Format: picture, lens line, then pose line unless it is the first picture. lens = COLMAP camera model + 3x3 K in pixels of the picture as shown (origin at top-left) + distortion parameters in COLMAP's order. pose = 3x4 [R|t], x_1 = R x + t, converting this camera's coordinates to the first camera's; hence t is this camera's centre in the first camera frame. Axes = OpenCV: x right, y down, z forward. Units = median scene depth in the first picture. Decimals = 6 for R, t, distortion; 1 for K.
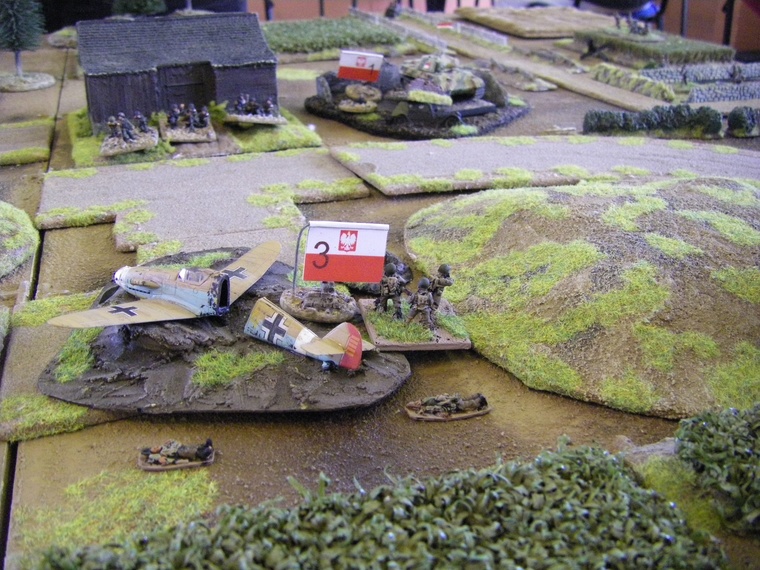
lens RADIAL K [[850.5, 0, 380.0], [0, 850.5, 285.0], [0, 0, 1]] dist [-0.238328, 0.334017]
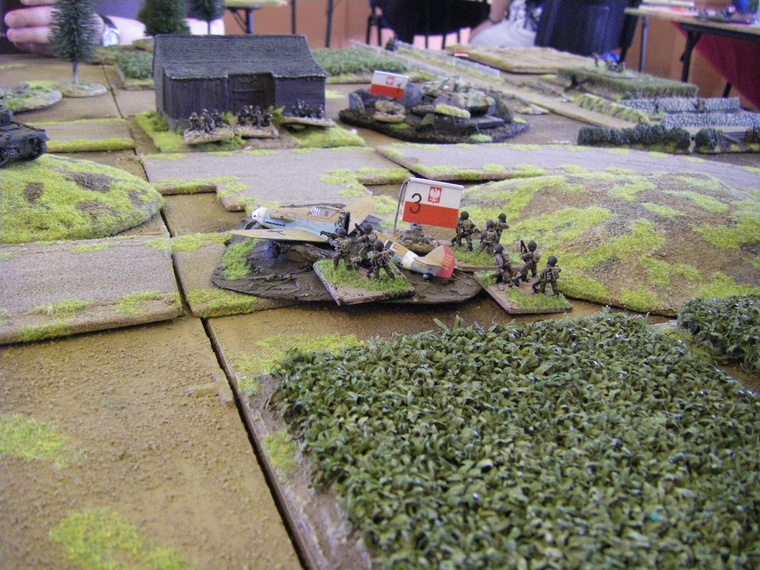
lens RADIAL K [[850.5, 0, 380.0], [0, 850.5, 285.0], [0, 0, 1]] dist [-0.238328, 0.334017]
pose [[0.998200, 0.026685, 0.053717, -0.107806], [-0.024042, 0.998496, -0.049268, 0.091733], [-0.054951, 0.047887, 0.997340, -0.191462]]
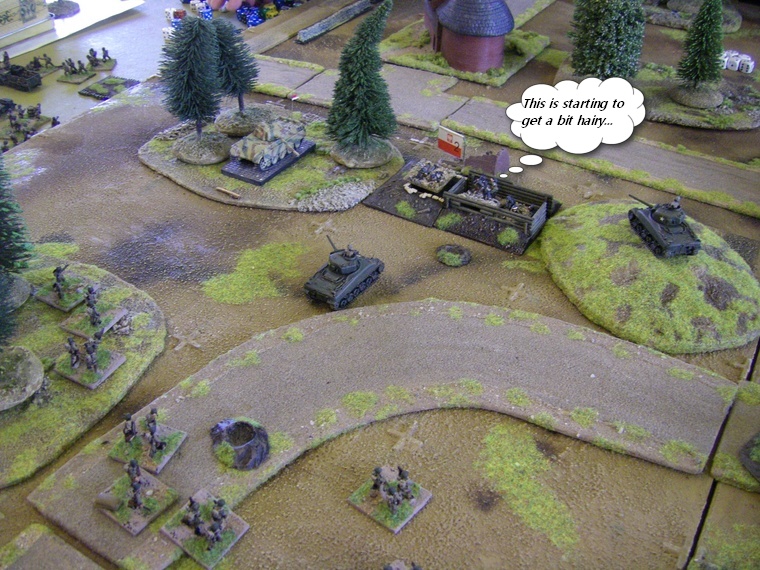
lens RADIAL K [[850.5, 0, 380.0], [0, 850.5, 285.0], [0, 0, 1]] dist [-0.238328, 0.334017]
pose [[0.670316, 0.447173, -0.592210, -0.019478], [-0.316308, 0.894092, 0.317095, -0.268615], [0.671286, -0.025234, 0.740768, -0.439327]]
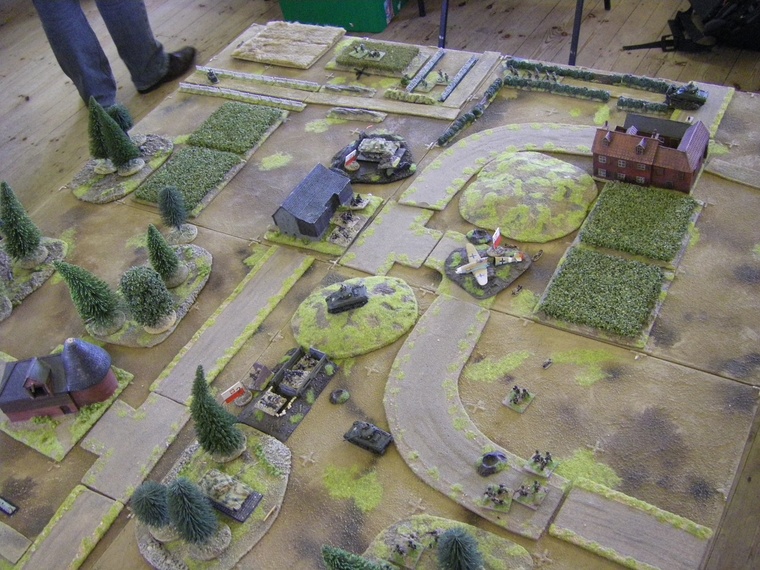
lens RADIAL K [[850.5, 0, 380.0], [0, 850.5, 285.0], [0, 0, 1]] dist [-0.238328, 0.334017]
pose [[0.732941, -0.551491, 0.398315, -1.339714], [0.418489, 0.827125, 0.375141, -0.983458], [-0.536344, -0.108266, 0.837027, -1.347951]]
